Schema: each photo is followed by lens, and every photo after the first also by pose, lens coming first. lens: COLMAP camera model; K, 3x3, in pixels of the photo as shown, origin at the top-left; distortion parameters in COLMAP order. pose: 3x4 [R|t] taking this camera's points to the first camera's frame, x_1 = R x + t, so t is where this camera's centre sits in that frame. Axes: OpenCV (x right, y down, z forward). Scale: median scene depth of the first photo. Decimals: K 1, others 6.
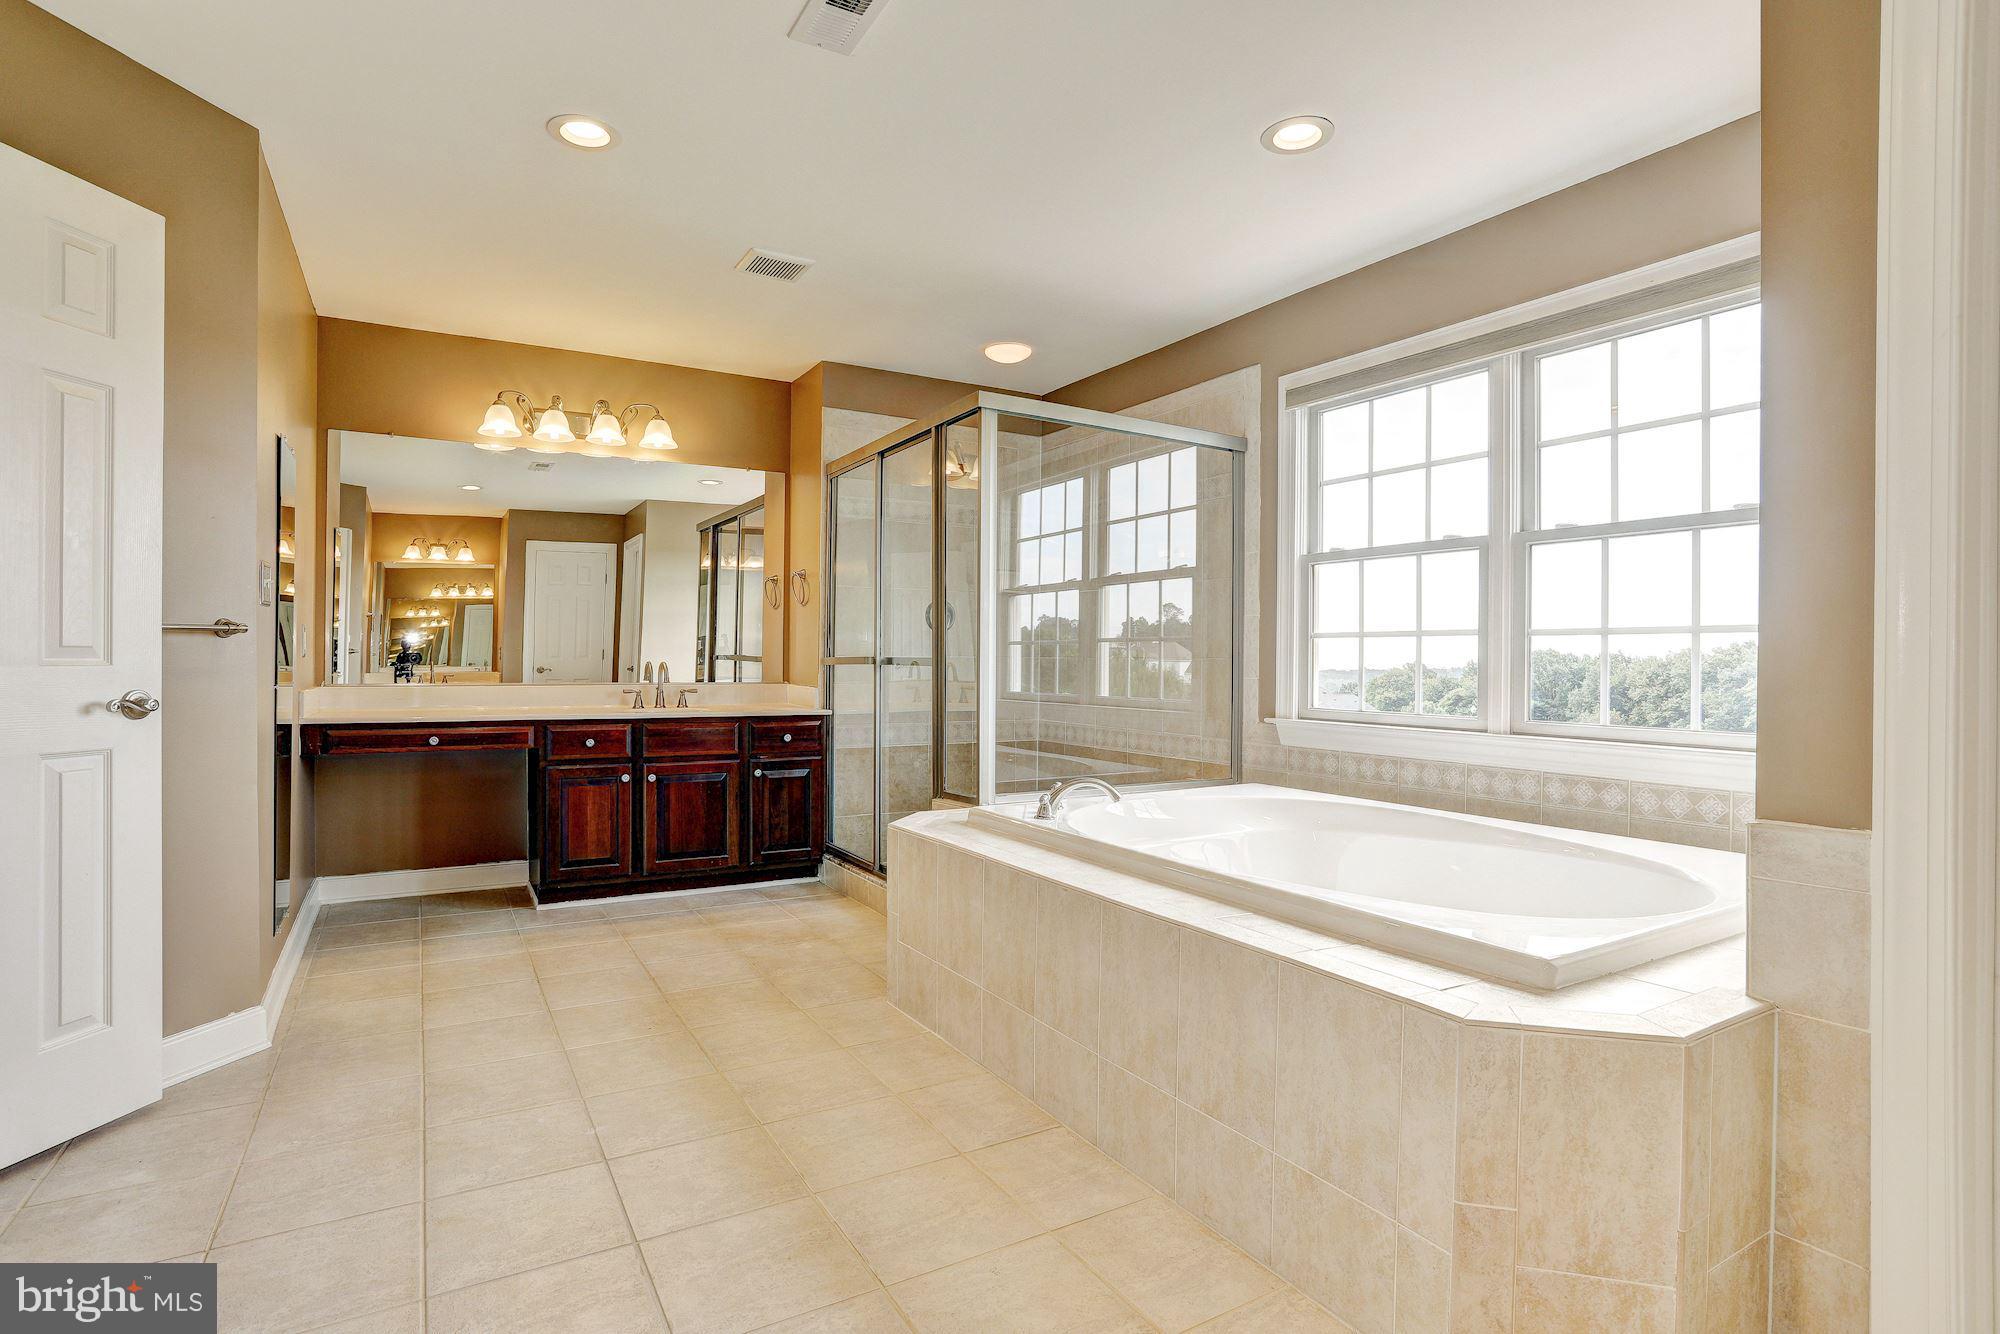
lens RADIAL K [[1001.5, 0, 990.4], [0, 1001.5, 660.1], [0, 0, 1]] dist [-0.029825, 0.005270]
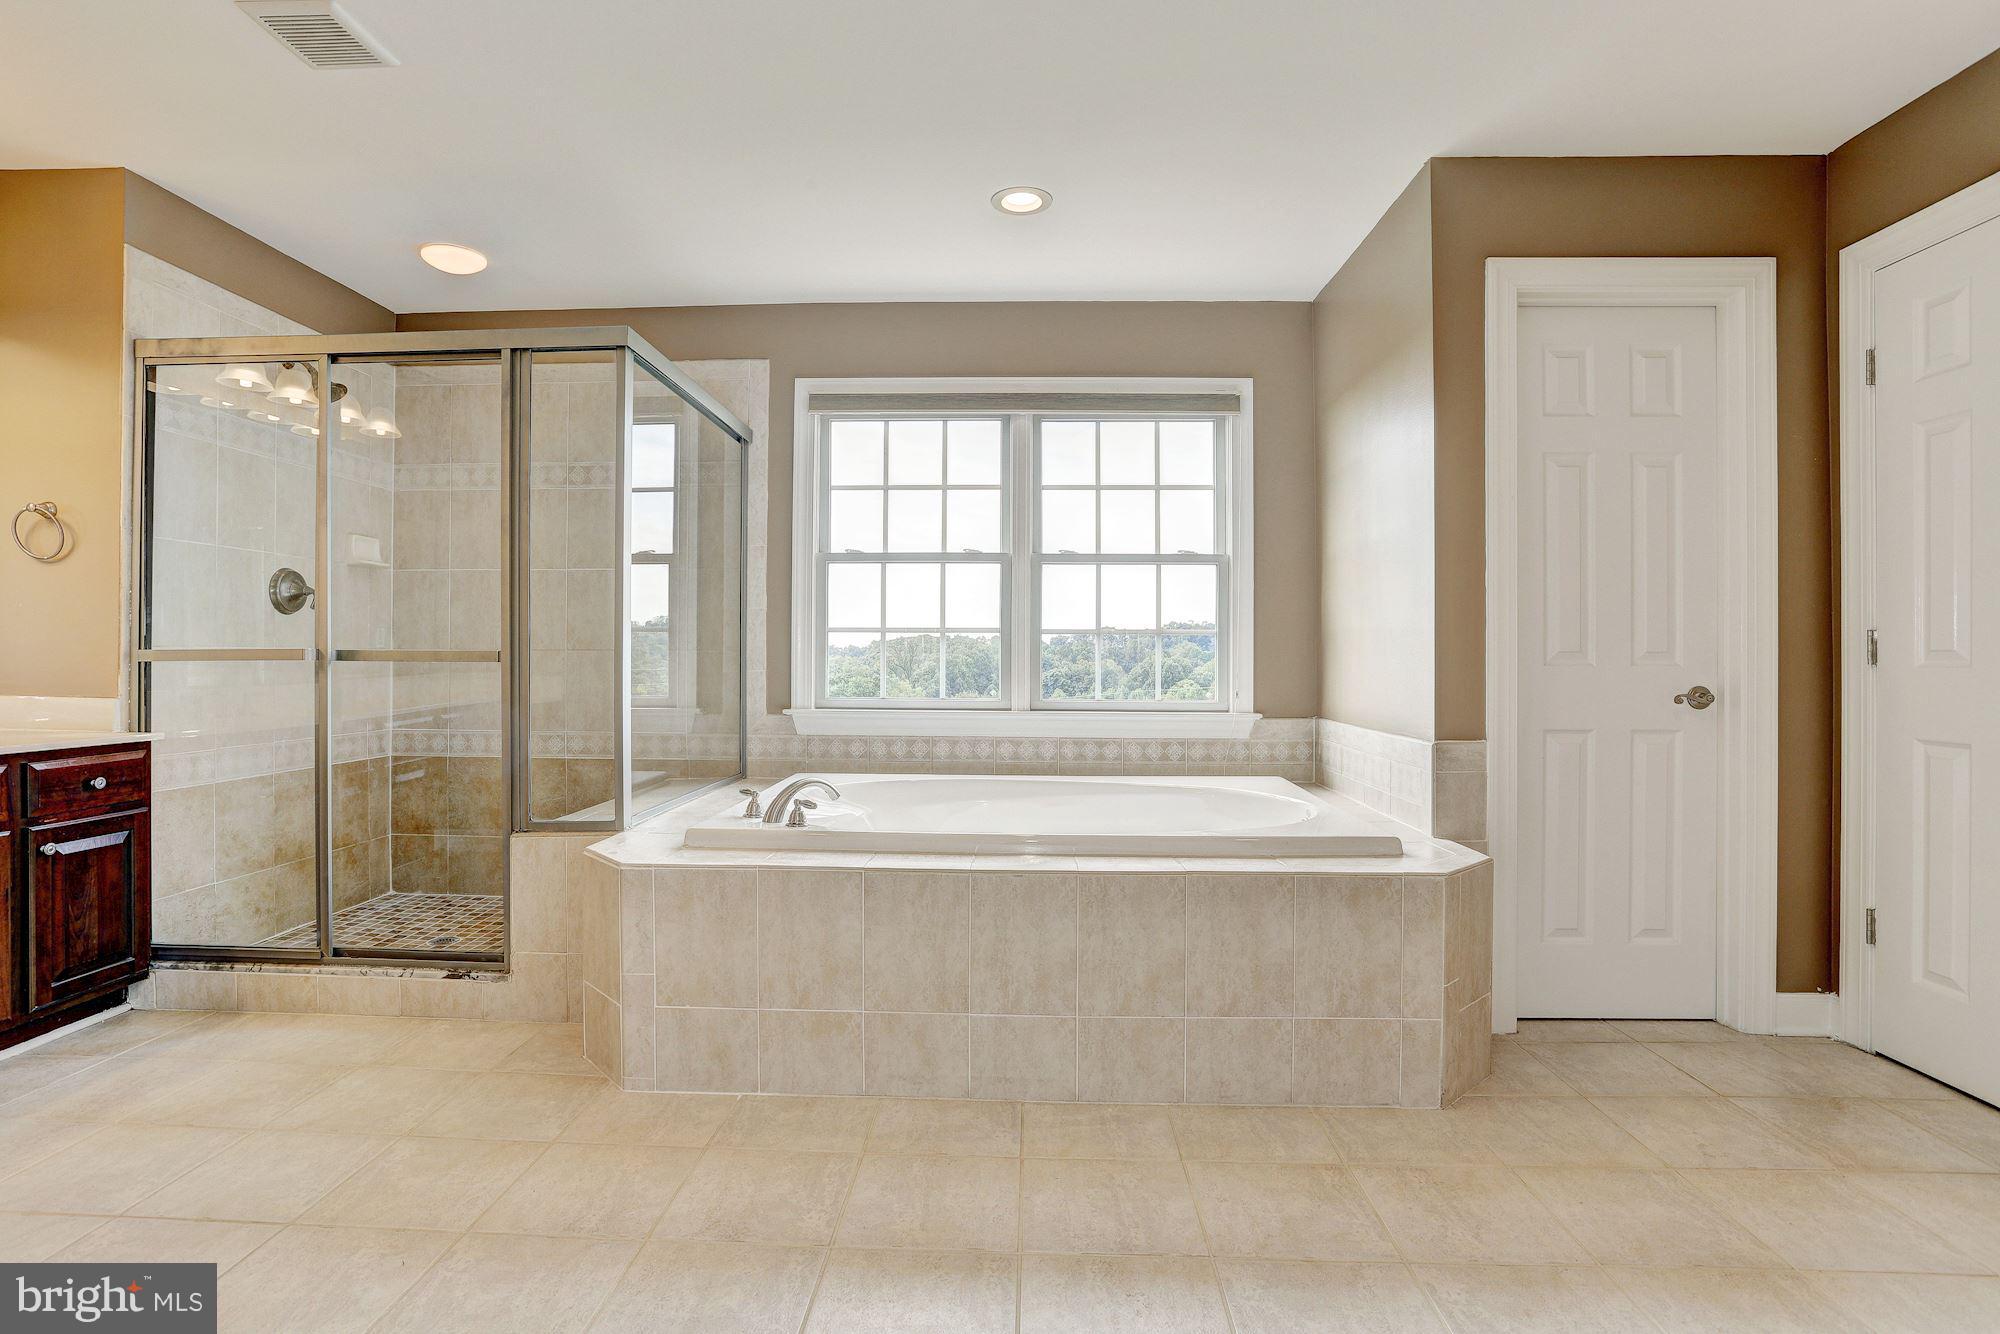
lens RADIAL K [[1001.5, 0, 998.1], [0, 1001.5, 655.9], [0, 0, 1]] dist [-0.029825, 0.005270]
pose [[0.545002, -0.002910, 0.838430, -0.526698], [0.000766, 0.999995, 0.002973, 0.000178], [-0.838434, -0.000978, 0.545002, 0.298567]]
